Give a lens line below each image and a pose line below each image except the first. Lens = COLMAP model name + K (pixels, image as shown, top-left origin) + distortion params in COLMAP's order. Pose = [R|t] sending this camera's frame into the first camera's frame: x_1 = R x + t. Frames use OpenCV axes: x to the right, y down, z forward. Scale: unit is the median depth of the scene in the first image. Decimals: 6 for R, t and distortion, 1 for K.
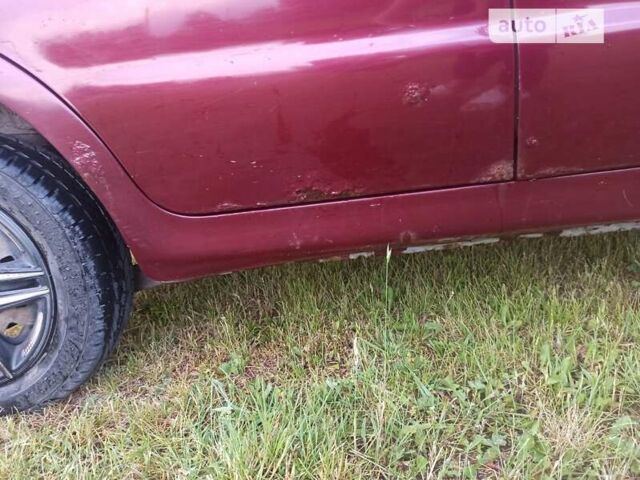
lens RADIAL K [[481.4, 0, 320.0], [0, 481.4, 240.0], [0, 0, 1]] dist [0.034351, 0.001089]
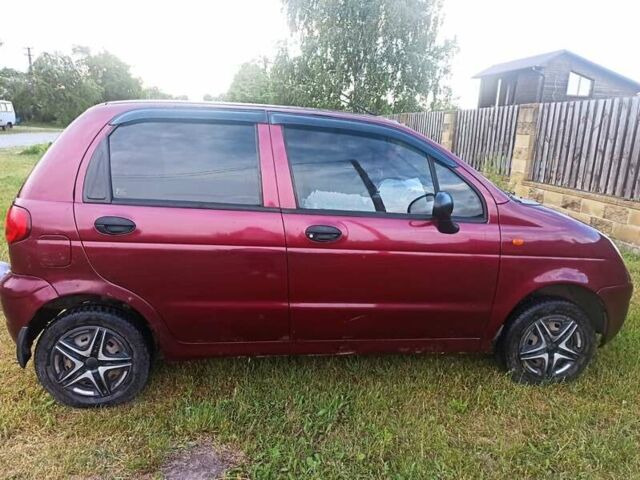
lens RADIAL K [[481.4, 0, 320.0], [0, 481.4, 240.0], [0, 0, 1]] dist [0.034351, 0.001089]
pose [[0.974040, 0.110406, 0.197627, -0.108427], [-0.101187, 0.993280, -0.056183, -0.563845], [-0.202501, 0.034728, 0.978666, -2.015839]]
